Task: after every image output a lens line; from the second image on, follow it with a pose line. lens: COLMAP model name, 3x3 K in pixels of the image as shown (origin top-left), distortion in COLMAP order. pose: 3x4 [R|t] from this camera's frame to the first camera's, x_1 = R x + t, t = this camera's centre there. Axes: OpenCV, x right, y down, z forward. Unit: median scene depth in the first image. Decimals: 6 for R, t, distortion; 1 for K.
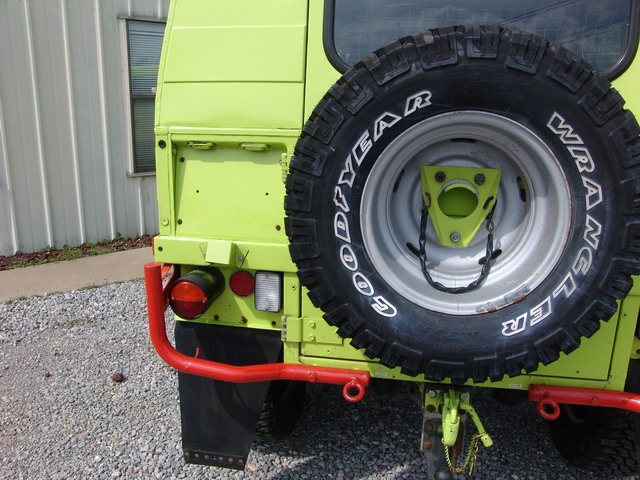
lens RADIAL K [[538.1, 0, 320.1], [0, 538.1, 244.0], [0, 0, 1]] dist [-0.154208, 0.128888]
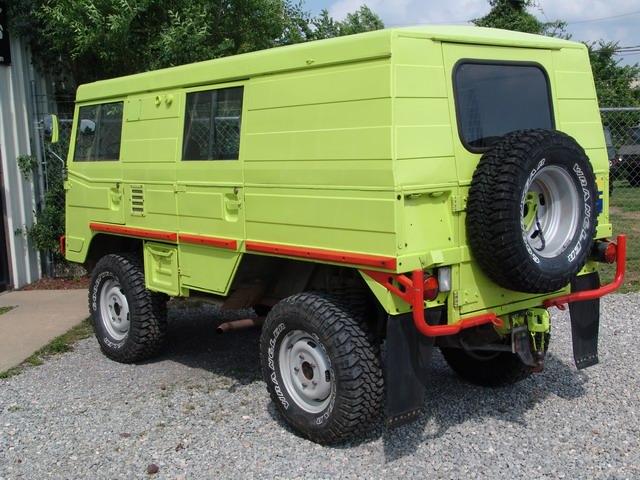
lens RADIAL K [[850.7, 0, 320.0], [0, 850.7, 240.0], [0, 0, 1]] dist [-0.010643, -0.012058]
pose [[0.657367, -0.129888, 0.742292, -2.964256], [0.230023, 0.972608, -0.033518, -0.038986], [-0.717605, 0.192778, 0.669238, -0.659599]]
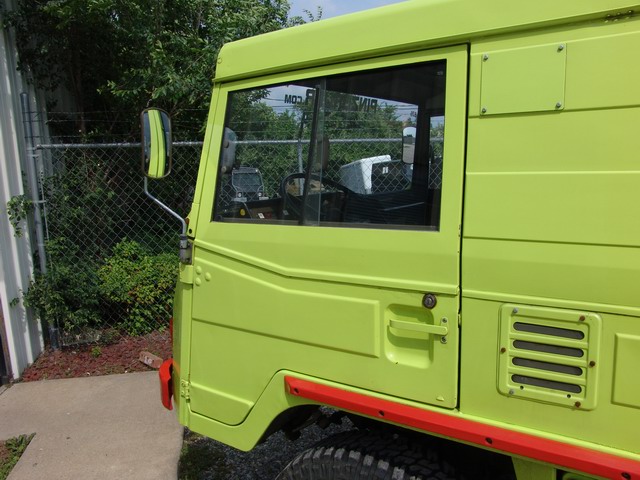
lens RADIAL K [[538.1, 0, 320.1], [0, 538.1, 244.0], [0, 0, 1]] dist [-0.154208, 0.128888]
pose [[0.439742, -0.169103, 0.882061, -1.050156], [0.262689, 0.963383, 0.053733, -1.019759], [-0.858849, 0.208079, 0.468062, 3.118289]]
